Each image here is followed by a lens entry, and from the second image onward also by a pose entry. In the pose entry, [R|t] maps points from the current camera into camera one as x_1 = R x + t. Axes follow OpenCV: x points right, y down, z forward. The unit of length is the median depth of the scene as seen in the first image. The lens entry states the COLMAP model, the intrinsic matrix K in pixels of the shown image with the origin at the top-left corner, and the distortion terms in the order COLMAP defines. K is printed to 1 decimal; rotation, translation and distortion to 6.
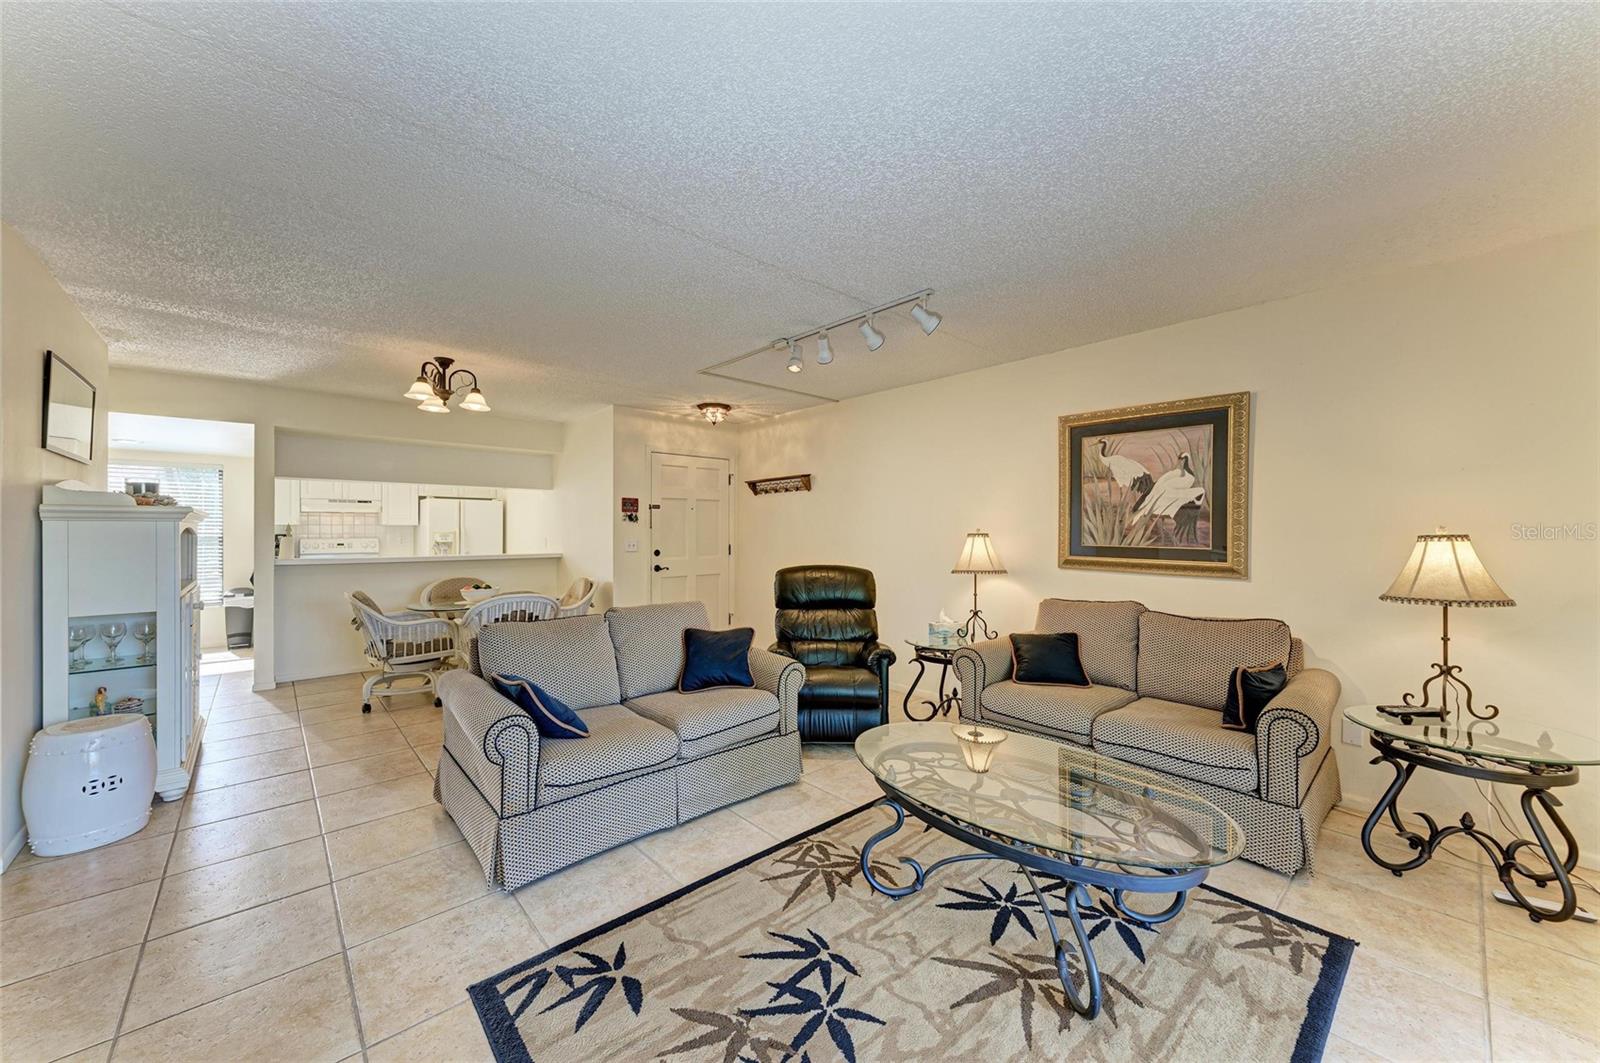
lens RADIAL K [[587.4, 0, 800.0], [0, 587.4, 531.5], [0, 0, 1]] dist [0.000493, -0.000301]
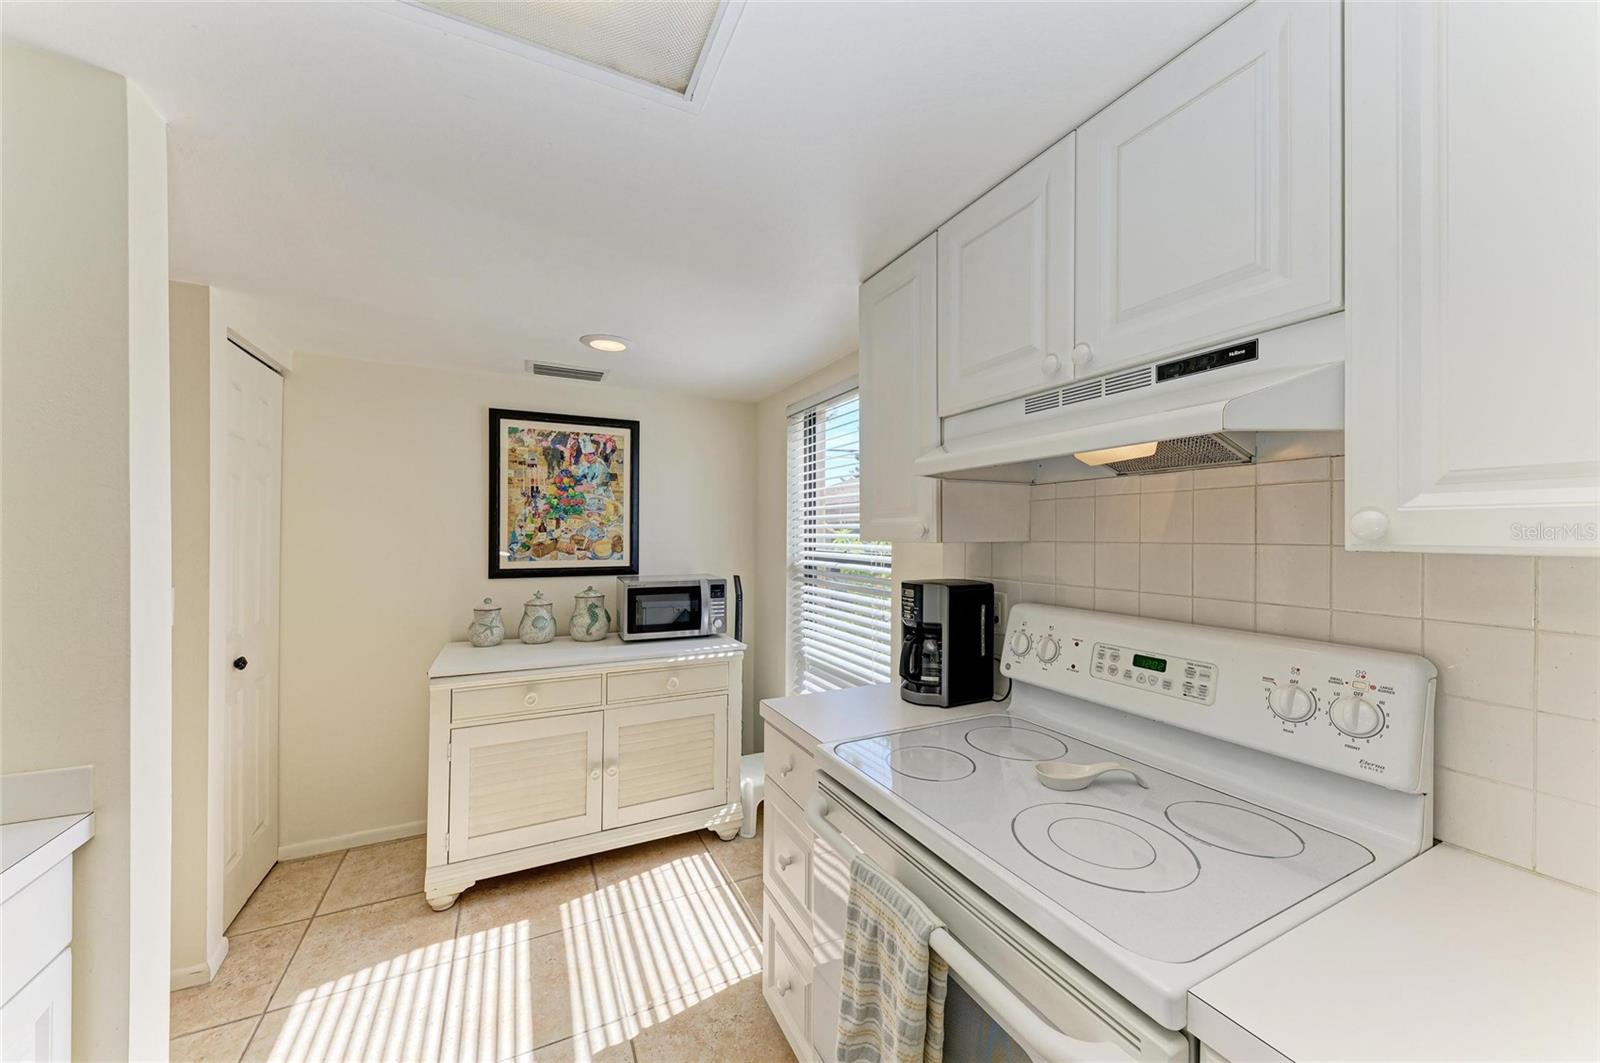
lens RADIAL K [[574.6, 0, 803.5], [0, 574.6, 533.7], [0, 0, 1]] dist [0.001619, -0.000265]
pose [[-0.274524, 0.006326, -0.961559, -1.234012], [0.000672, 0.999979, 0.006387, -0.030893], [0.961580, 0.001107, -0.274523, 1.953075]]
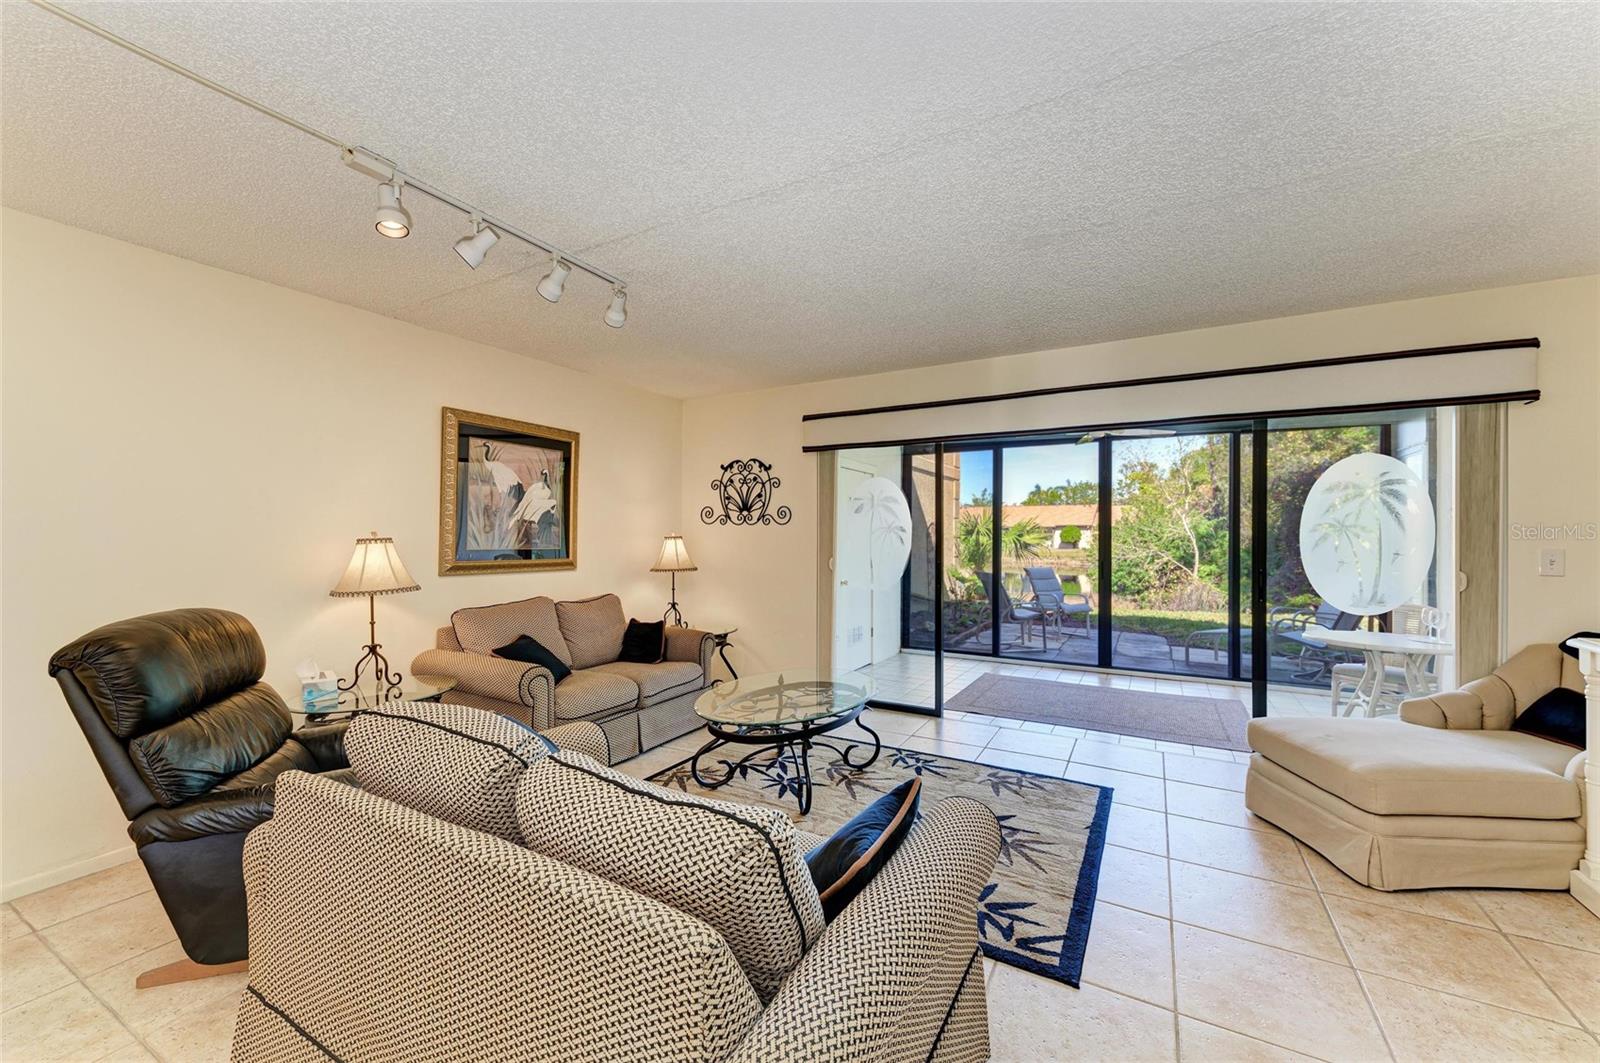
lens RADIAL K [[620.5, 0, 805.3], [0, 620.5, 530.2], [0, 0, 1]] dist [-0.000839, -0.000116]
pose [[-0.325901, 0.006973, 0.945378, -0.663848], [0.004541, 0.999973, -0.005810, 0.000201], [-0.945393, 0.002400, -0.325924, 0.833799]]
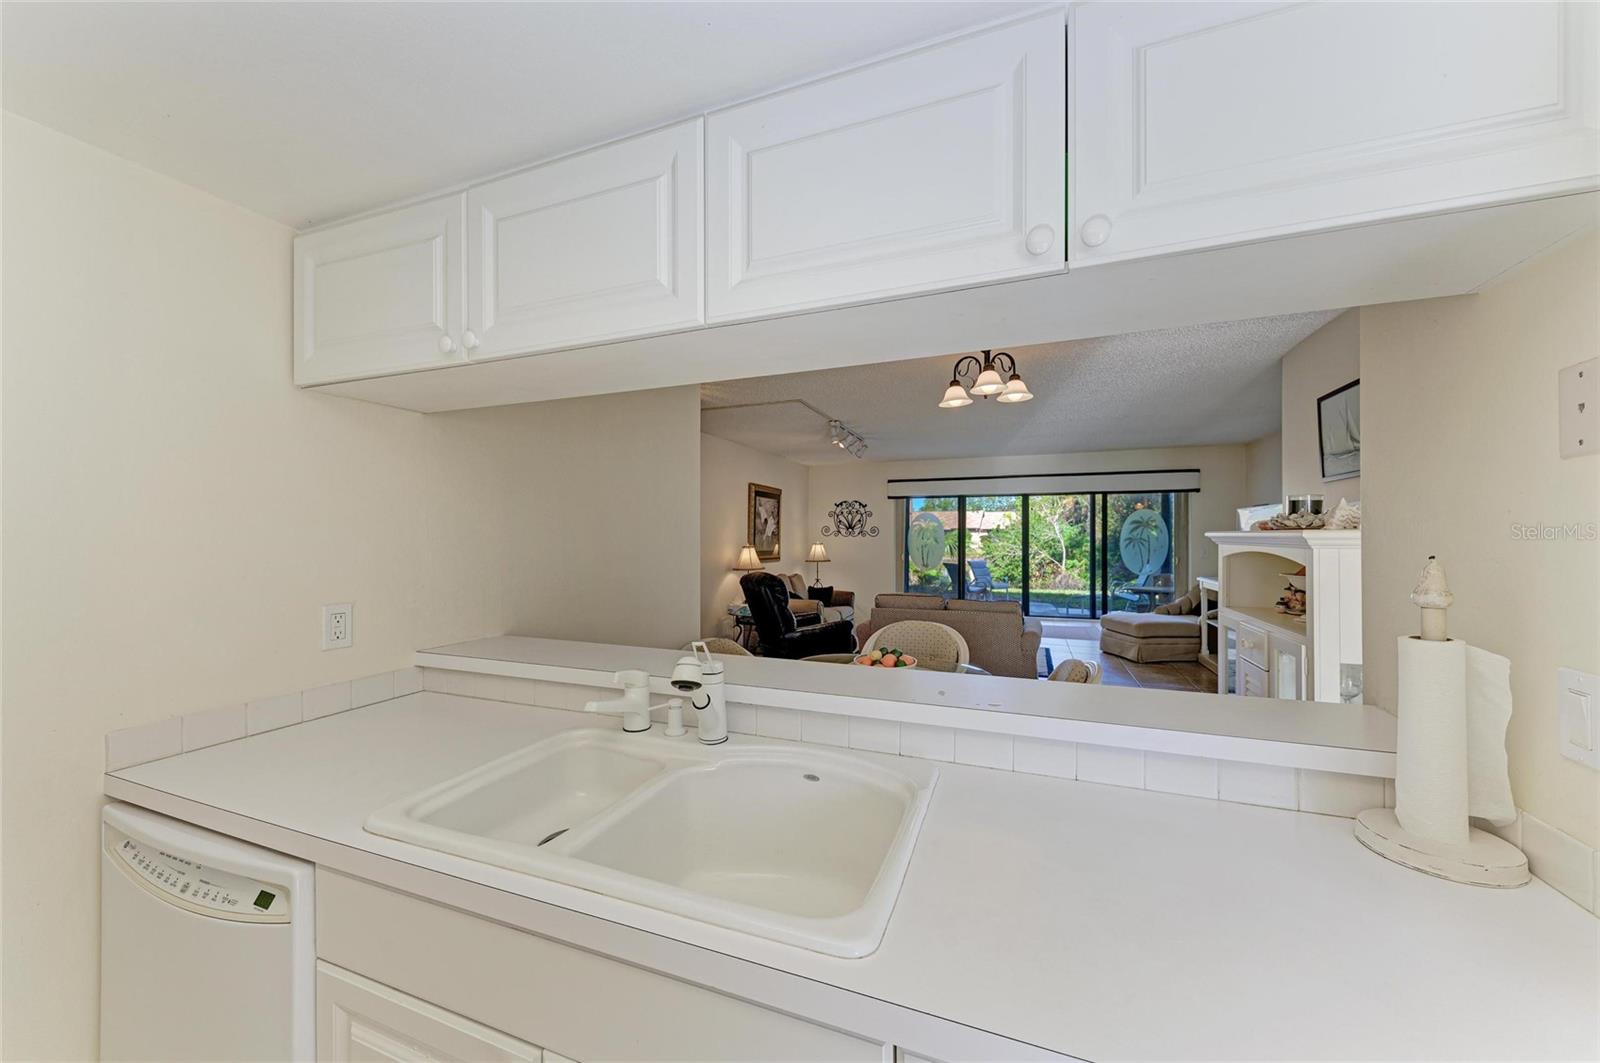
lens RADIAL K [[587.4, 0, 800.0], [0, 587.4, 531.5], [0, 0, 1]] dist [0.000493, -0.000301]
pose [[-0.462048, 0.008132, 0.886818, -1.366225], [0.006916, 0.999961, -0.005566, -0.029424], [-0.886828, 0.003562, -0.462086, 1.823858]]
